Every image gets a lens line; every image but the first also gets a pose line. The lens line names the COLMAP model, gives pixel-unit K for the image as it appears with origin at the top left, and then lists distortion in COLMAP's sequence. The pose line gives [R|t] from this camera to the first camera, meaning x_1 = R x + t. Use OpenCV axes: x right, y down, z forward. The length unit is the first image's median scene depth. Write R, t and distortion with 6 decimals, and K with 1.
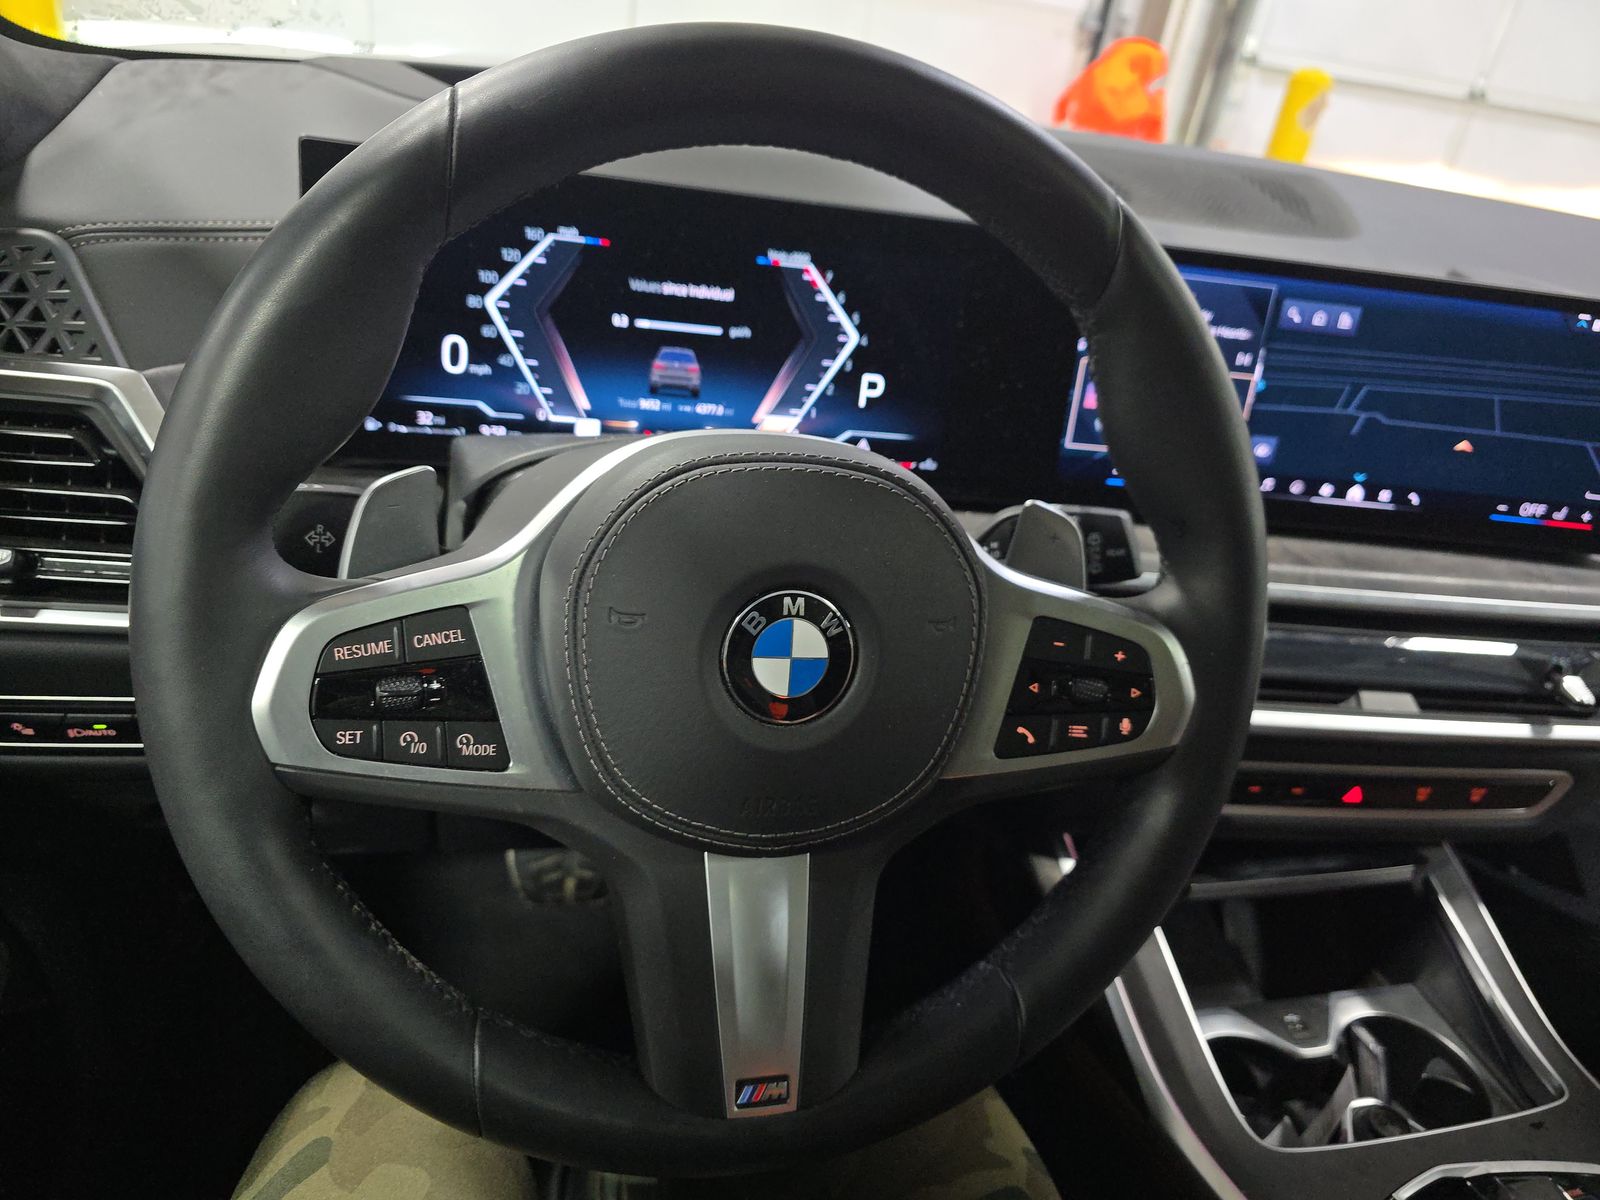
lens RADIAL K [[1087.8, 0, 805.3], [0, 1087.8, 611.7], [0, 0, 1]] dist [0.026175, -0.035471]
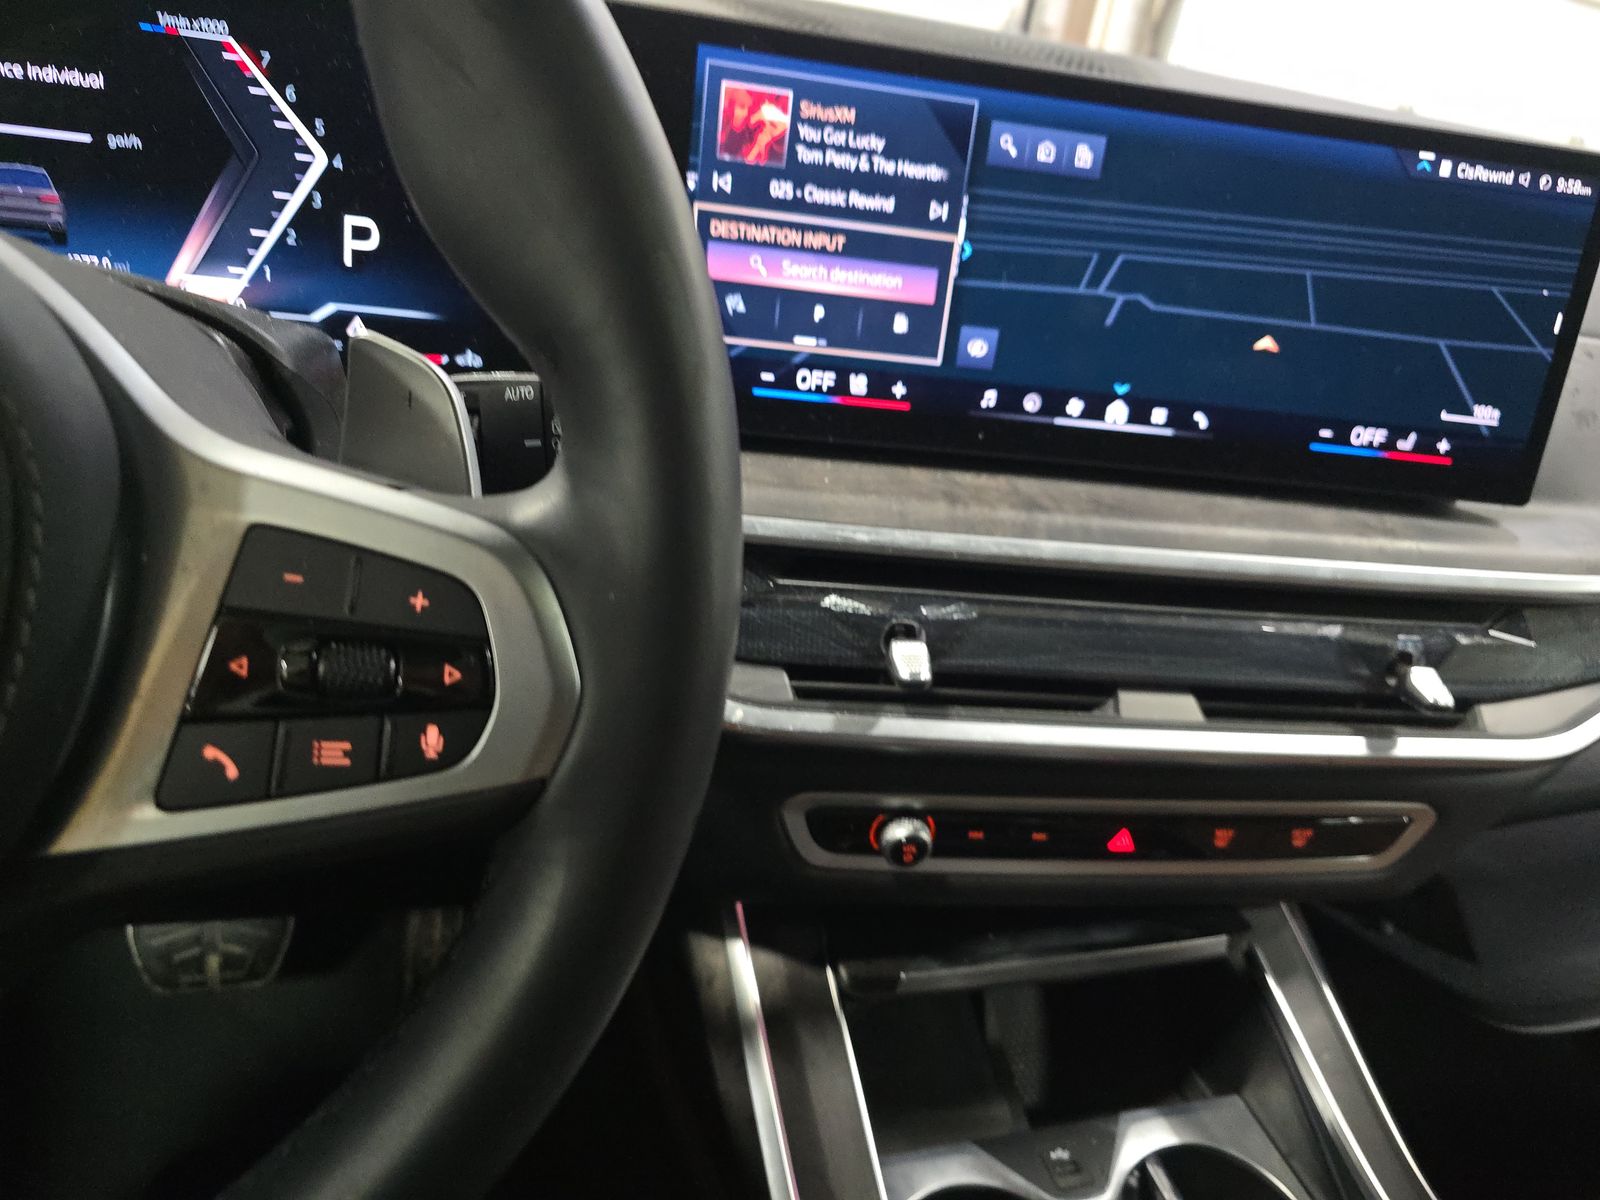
lens RADIAL K [[1087.8, 0, 805.4], [0, 1087.8, 614.7], [0, 0, 1]] dist [0.026175, -0.035471]
pose [[0.999476, -0.009156, 0.031037, 0.294285], [0.009907, 0.999659, -0.024152, 0.039598], [-0.030805, 0.024447, 0.999226, 0.321597]]
